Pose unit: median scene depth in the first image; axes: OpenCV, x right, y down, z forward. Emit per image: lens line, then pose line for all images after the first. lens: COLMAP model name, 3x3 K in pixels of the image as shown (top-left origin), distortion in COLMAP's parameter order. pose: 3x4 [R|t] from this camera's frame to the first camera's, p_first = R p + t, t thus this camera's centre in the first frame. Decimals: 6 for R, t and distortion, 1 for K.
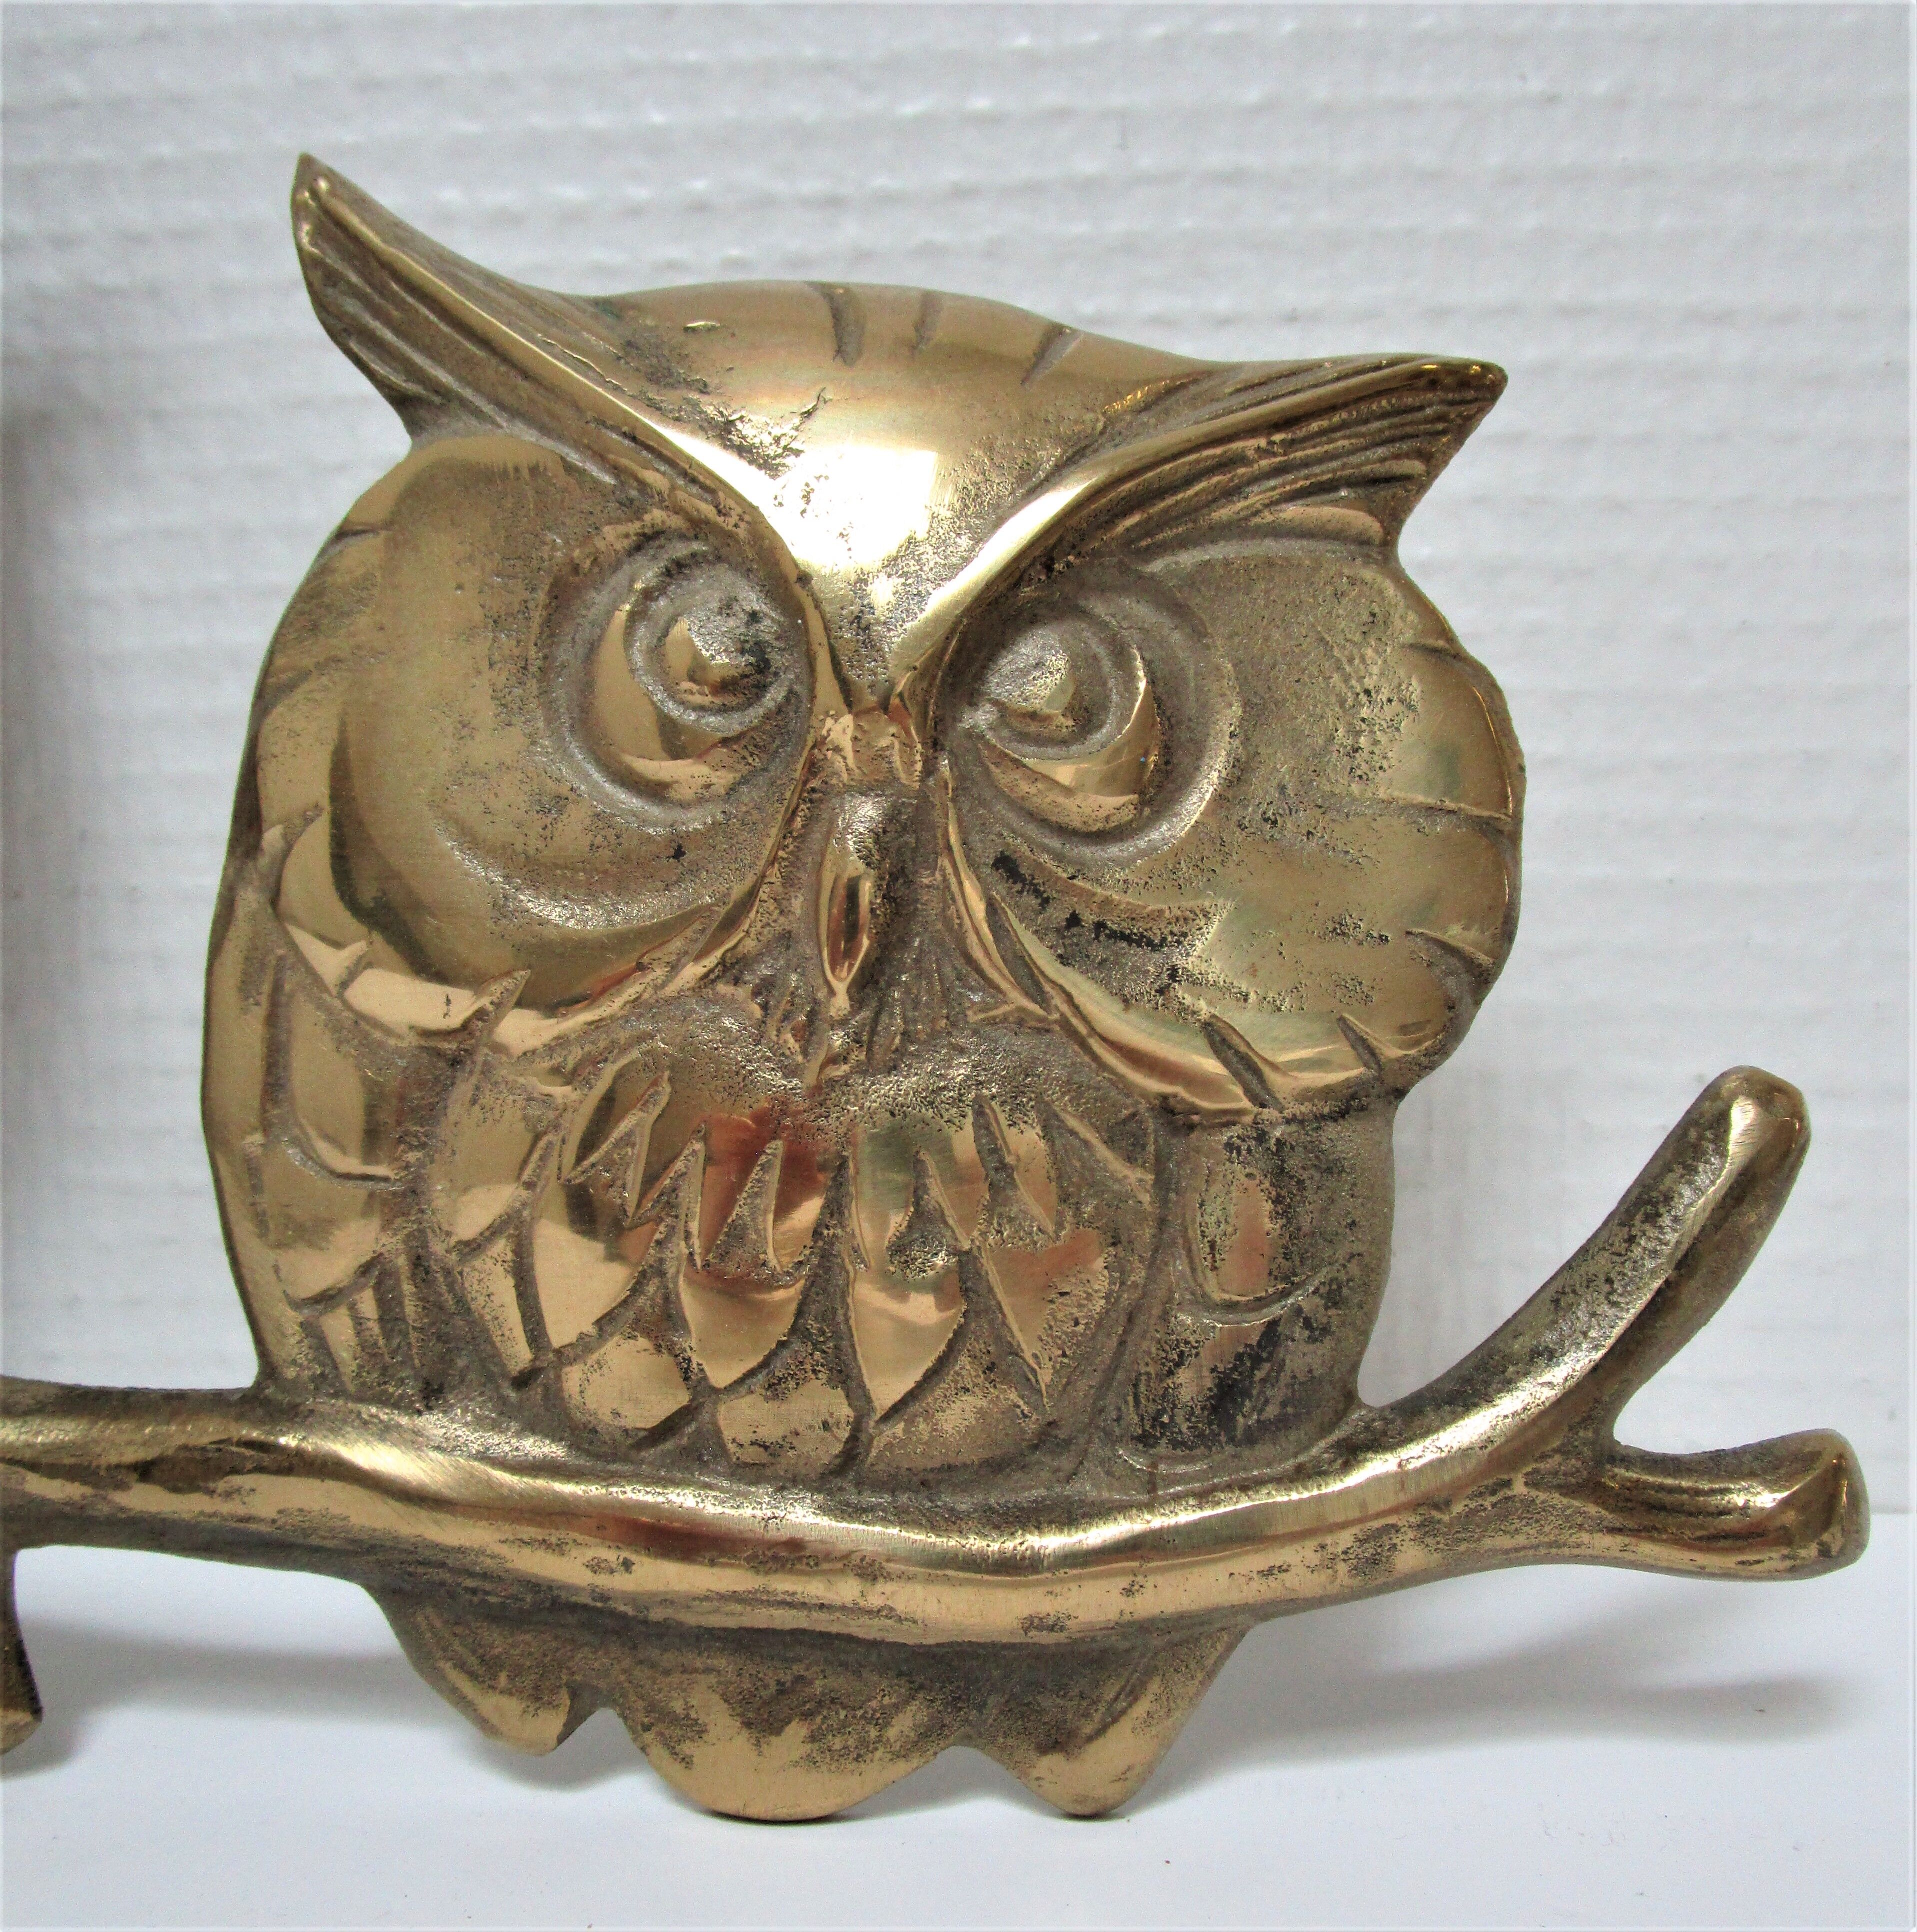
lens RADIAL K [[1726.4, 0, 1024.5], [0, 1726.4, 1028.6], [0, 0, 1]] dist [-0.018225, -0.003158]
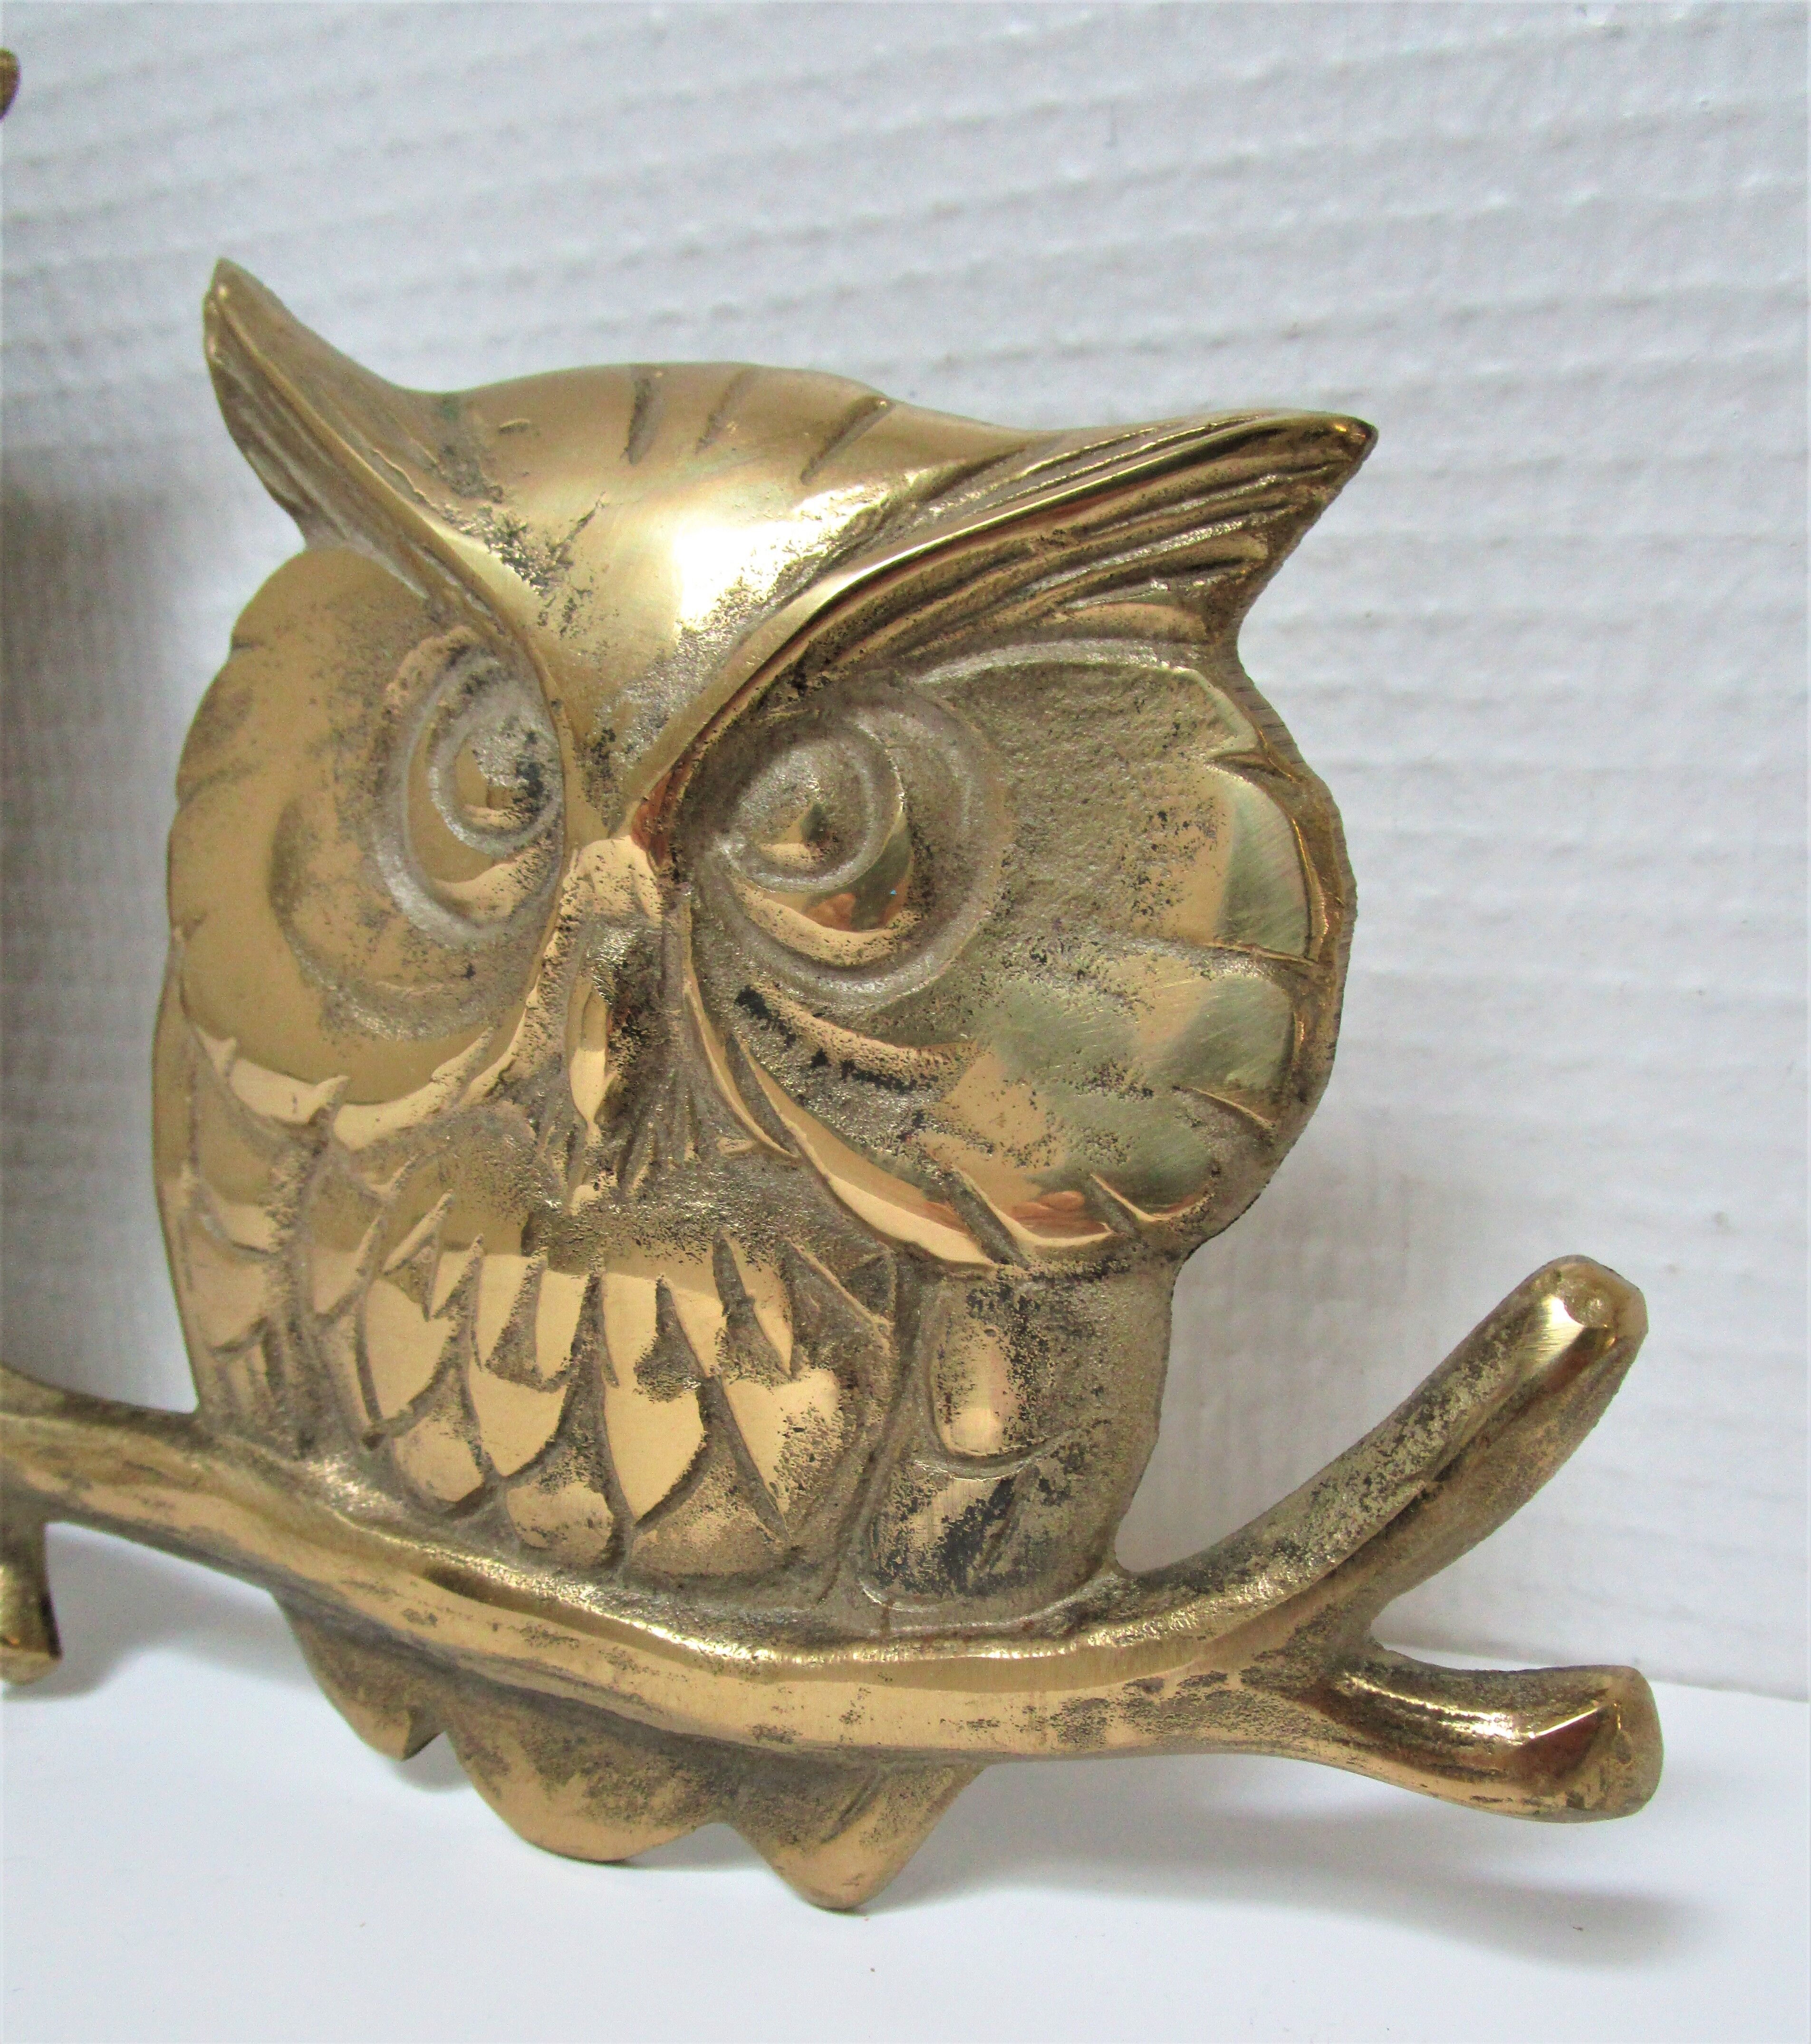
lens RADIAL K [[1649.7, 0, 992.9], [0, 1649.7, 1225.3], [0, 0, 1]] dist [-0.022787, 0.003671]
pose [[0.957914, 0.082362, -0.274986, 0.376988], [-0.040868, 0.987326, 0.153354, -0.114042], [0.284132, -0.135662, 0.949139, 0.129456]]
